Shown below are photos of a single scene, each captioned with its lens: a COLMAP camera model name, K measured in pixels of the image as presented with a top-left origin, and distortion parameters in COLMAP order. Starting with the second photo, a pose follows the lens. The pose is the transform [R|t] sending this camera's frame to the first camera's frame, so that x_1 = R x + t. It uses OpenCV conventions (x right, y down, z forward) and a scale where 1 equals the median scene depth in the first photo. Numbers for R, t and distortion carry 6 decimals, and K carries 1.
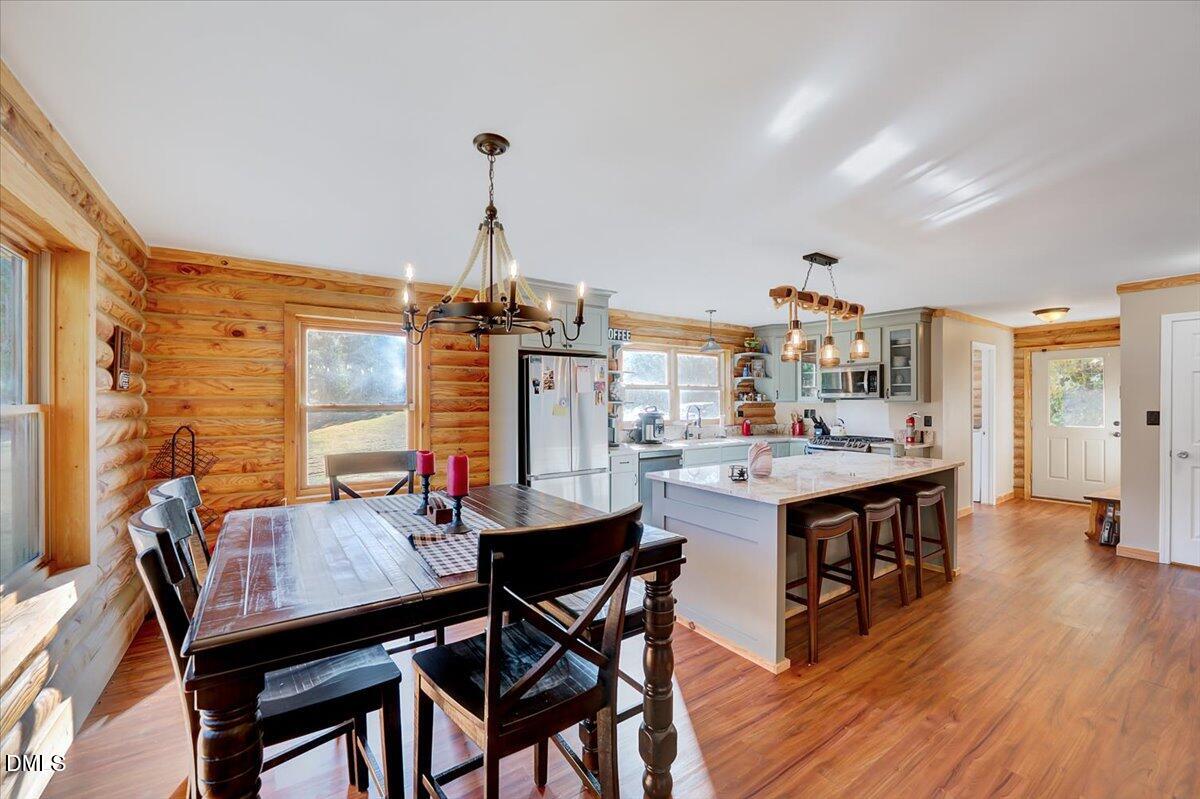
lens RADIAL K [[490.8, 0, 597.0], [0, 490.8, 400.4], [0, 0, 1]] dist [-0.001394, -0.000135]
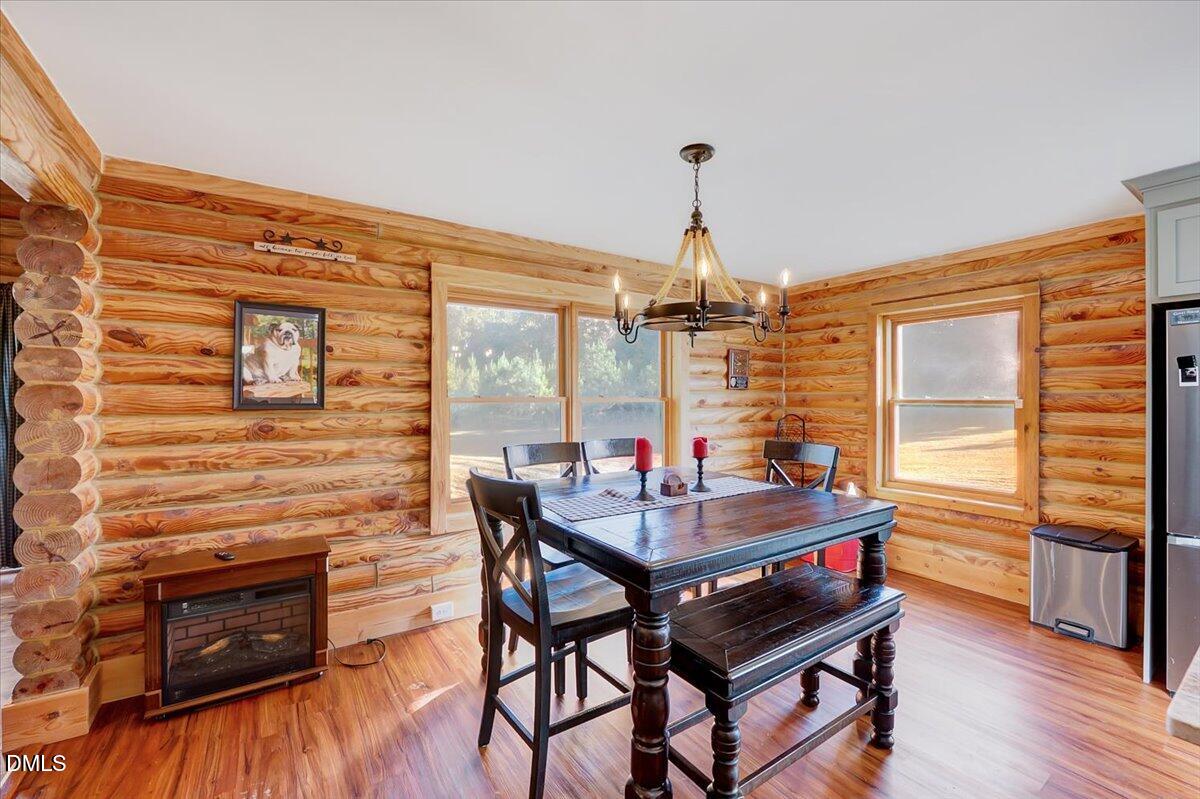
lens RADIAL K [[487.4, 0, 604.8], [0, 487.4, 397.8], [0, 0, 1]] dist [-0.000689, -0.000077]
pose [[-0.005515, 0.002812, -0.999981, 0.289802], [0.000722, 0.999996, 0.002808, 0.001238], [0.999985, -0.000706, -0.005517, 0.270564]]
